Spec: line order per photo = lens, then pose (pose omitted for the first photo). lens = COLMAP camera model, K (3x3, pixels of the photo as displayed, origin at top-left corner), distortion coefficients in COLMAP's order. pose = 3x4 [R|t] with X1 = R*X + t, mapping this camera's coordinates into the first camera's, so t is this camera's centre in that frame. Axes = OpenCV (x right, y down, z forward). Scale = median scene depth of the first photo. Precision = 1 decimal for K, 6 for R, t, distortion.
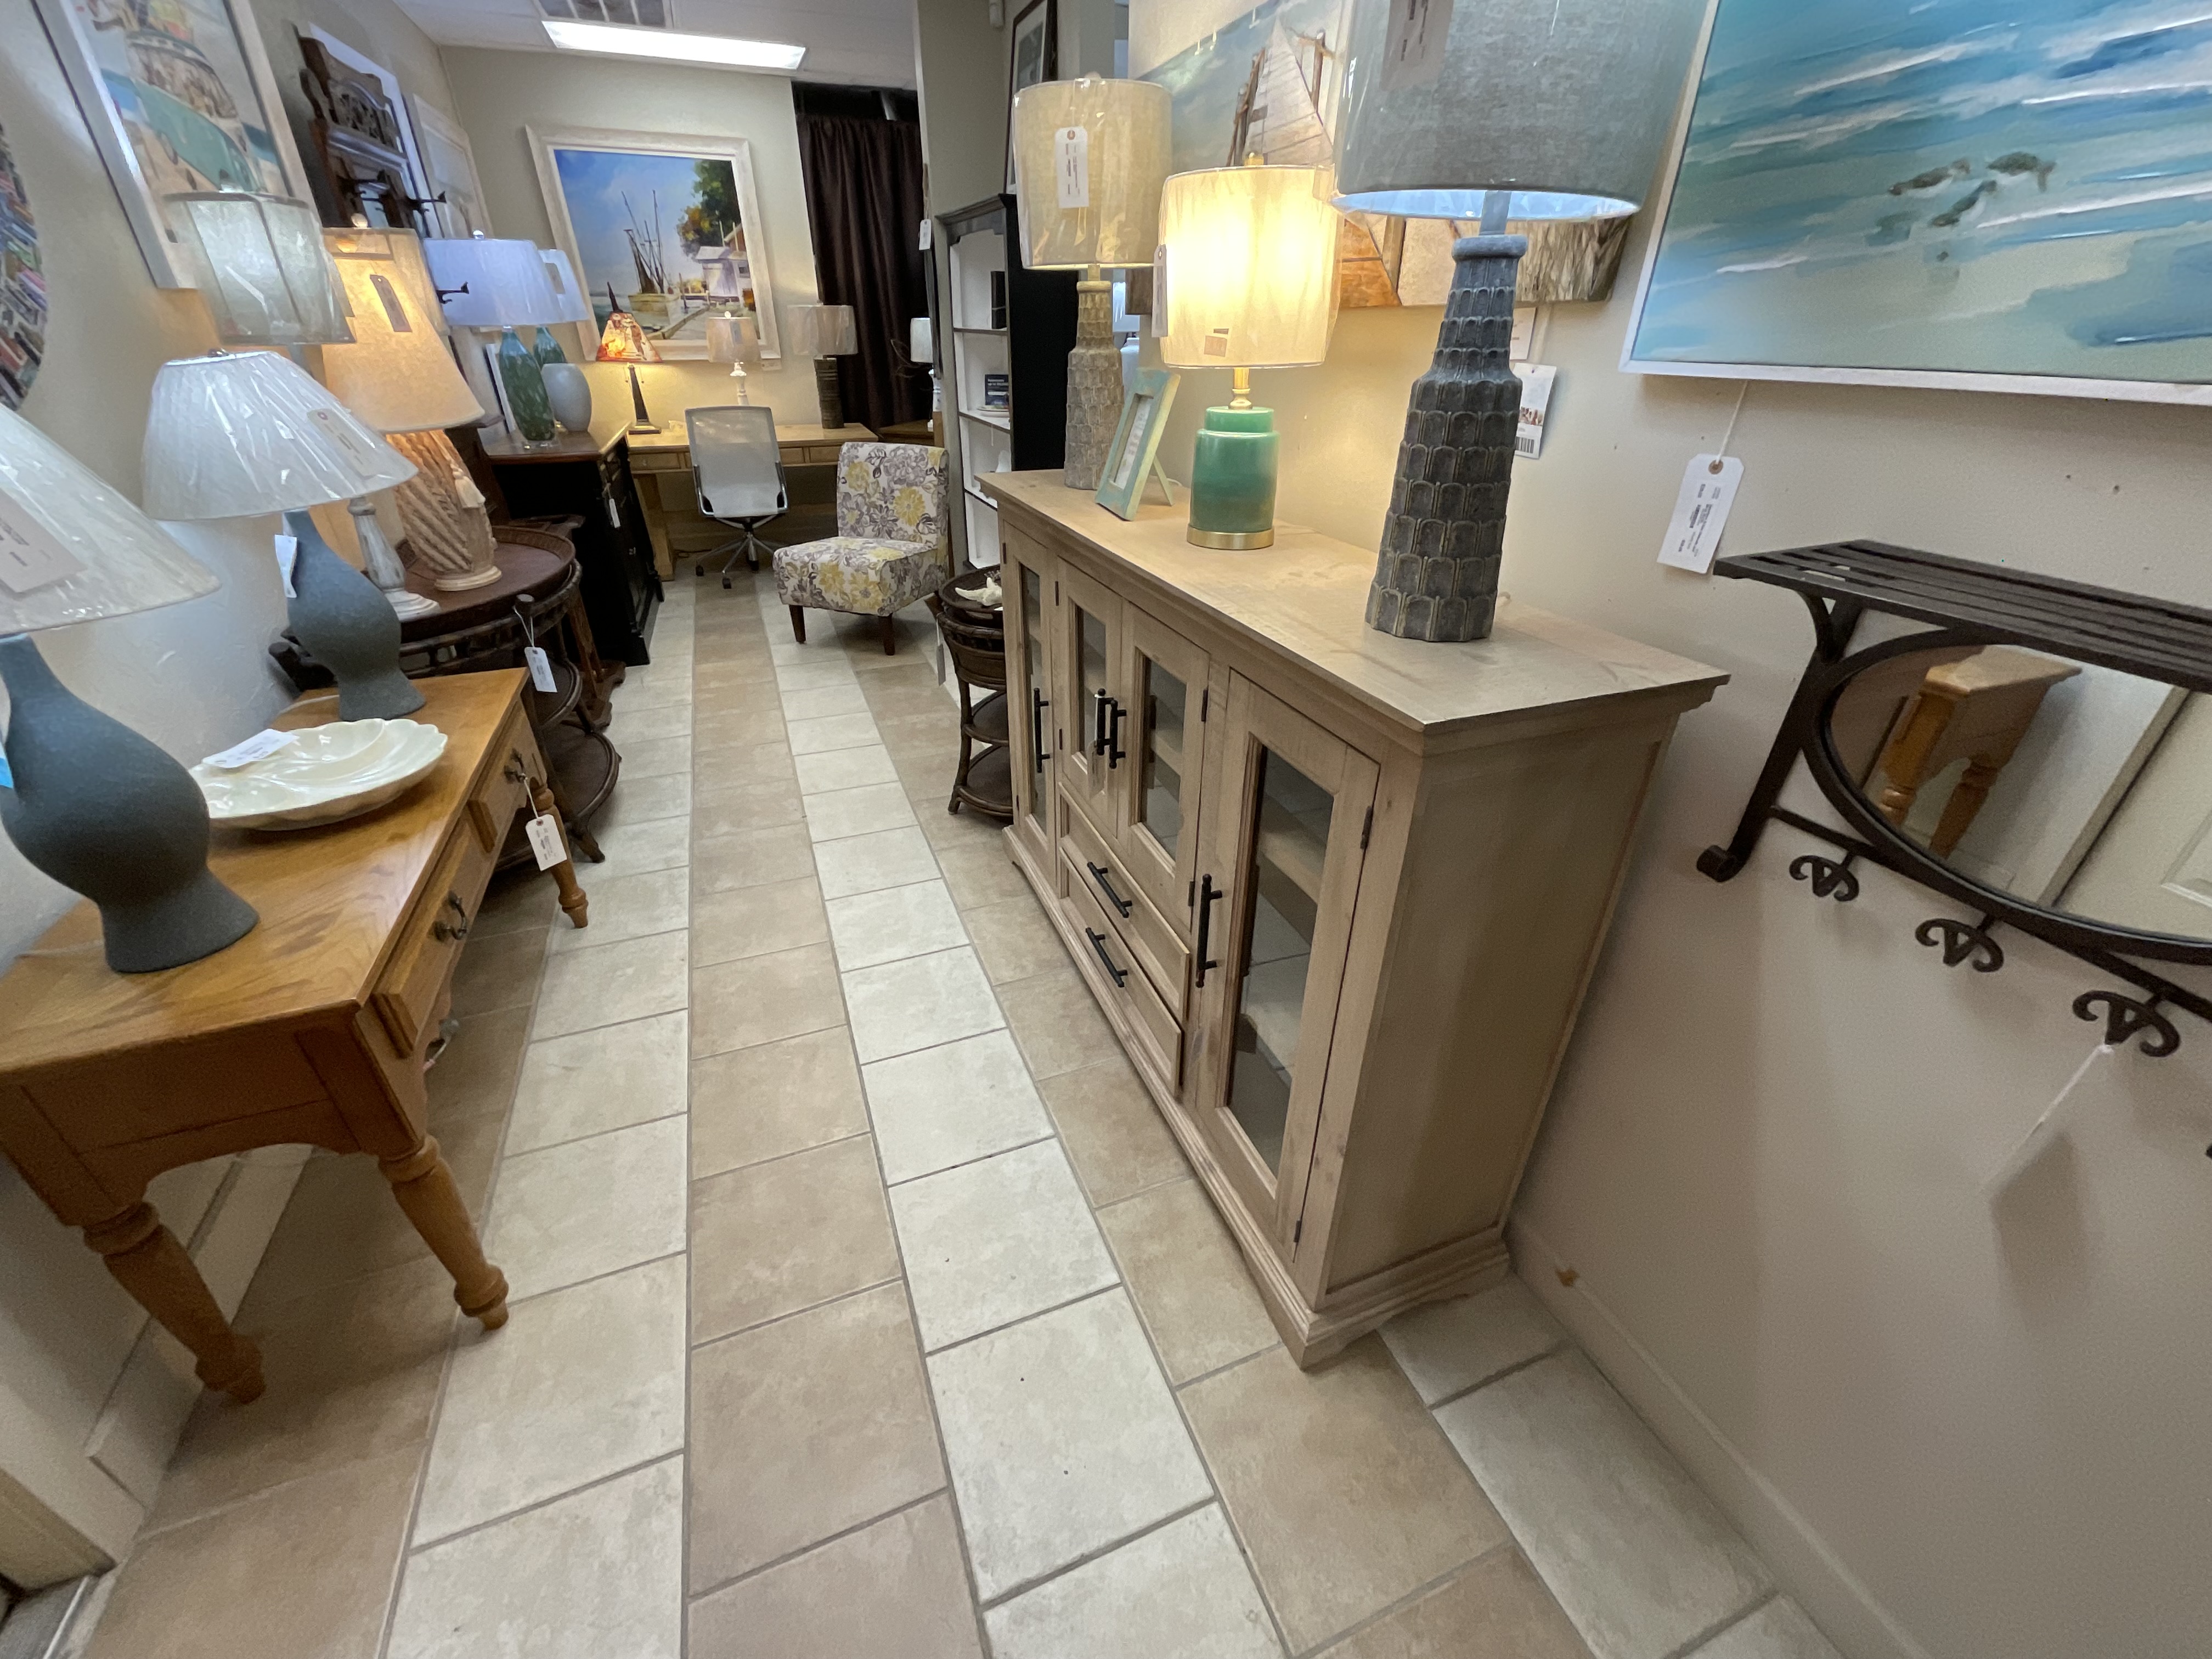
lens RADIAL K [[899.5, 0, 1098.9], [0, 899.5, 833.1], [0, 0, 1]] dist [0.005759, -0.003656]
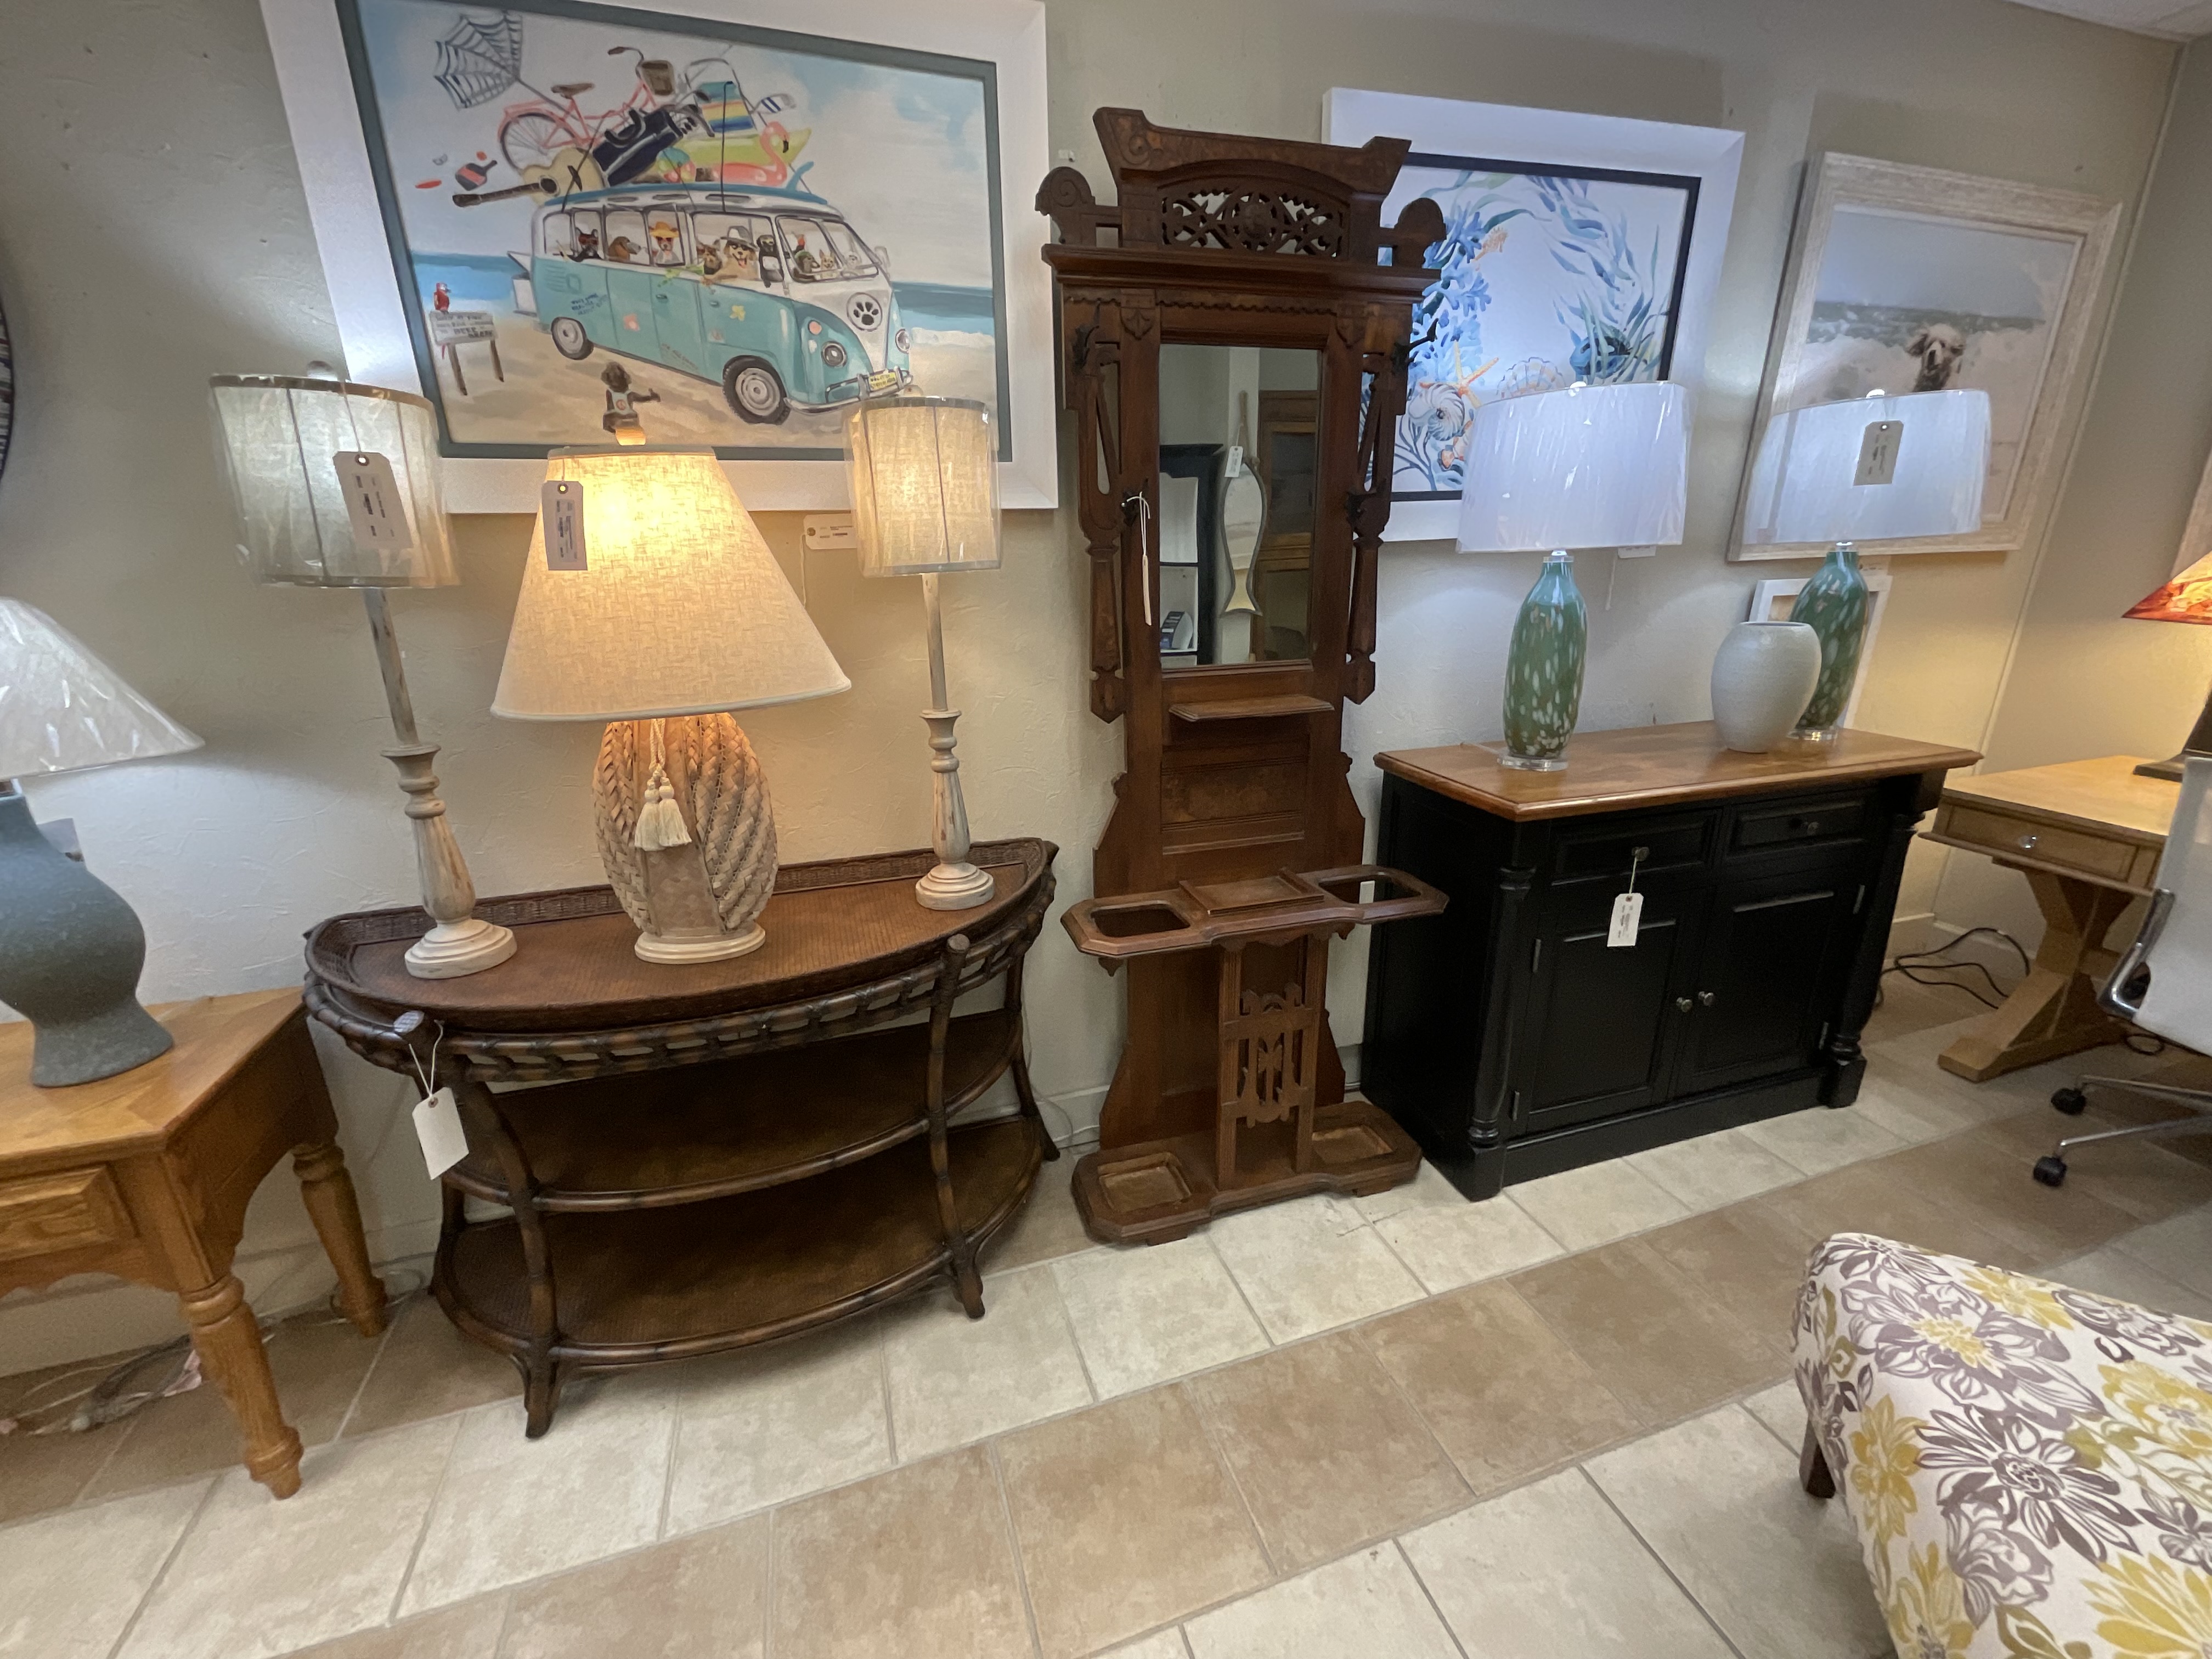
lens RADIAL K [[899.5, 0, 1098.9], [0, 899.5, 833.1], [0, 0, 1]] dist [0.005759, -0.003656]
pose [[-0.061949, 0.309677, -0.948822, -0.109276], [-0.478817, 0.824888, 0.300490, -0.420645], [0.875726, 0.472927, 0.097177, 0.737569]]
